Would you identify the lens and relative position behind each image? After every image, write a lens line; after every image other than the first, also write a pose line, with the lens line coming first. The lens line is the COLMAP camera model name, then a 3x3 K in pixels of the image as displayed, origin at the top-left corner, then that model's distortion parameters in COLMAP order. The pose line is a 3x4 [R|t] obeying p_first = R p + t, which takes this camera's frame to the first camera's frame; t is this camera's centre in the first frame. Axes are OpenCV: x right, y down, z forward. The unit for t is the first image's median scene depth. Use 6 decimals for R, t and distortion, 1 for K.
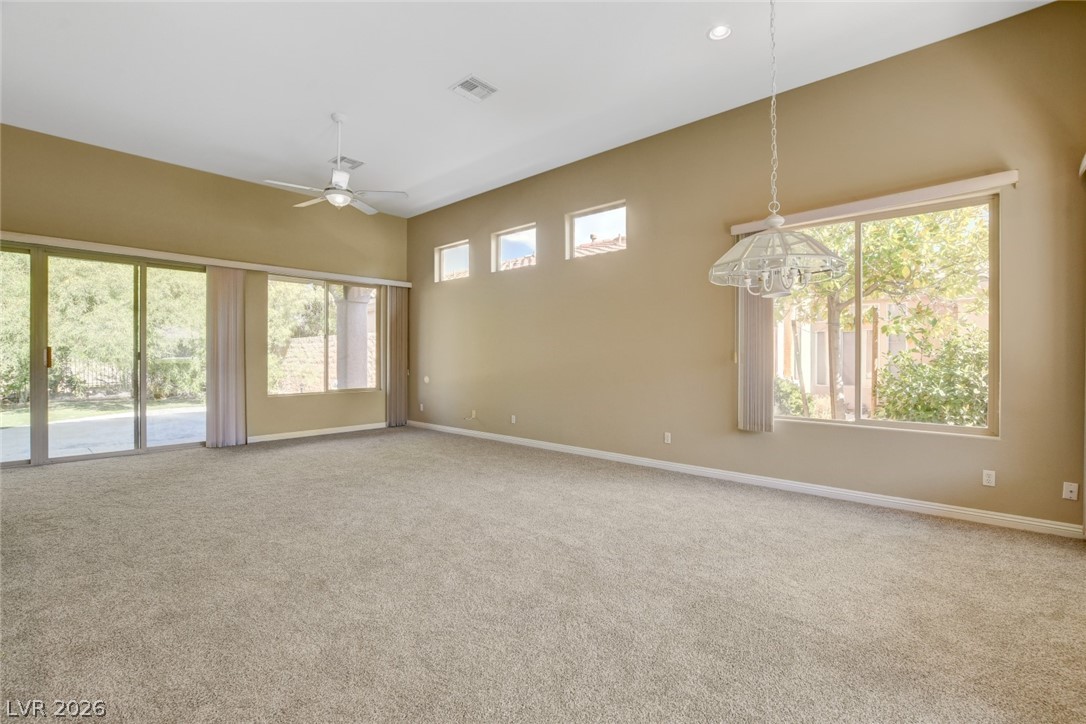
lens RADIAL K [[487.8, 0, 544.2], [0, 487.8, 357.7], [0, 0, 1]] dist [-0.016200, 0.000190]
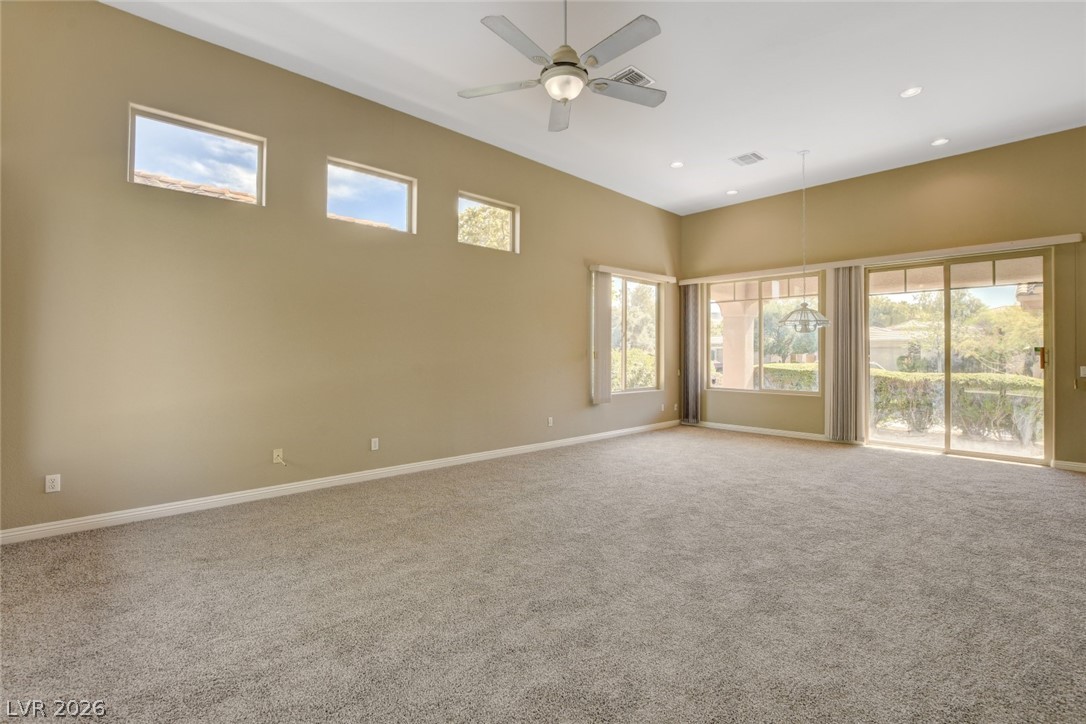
lens RADIAL K [[487.8, 0, 544.2], [0, 487.8, 357.7], [0, 0, 1]] dist [-0.016200, 0.000190]
pose [[0.076068, -0.008409, 0.997067, -0.698388], [-0.004988, 0.999949, 0.008814, -0.003255], [-0.997090, -0.005644, 0.076022, 0.677949]]
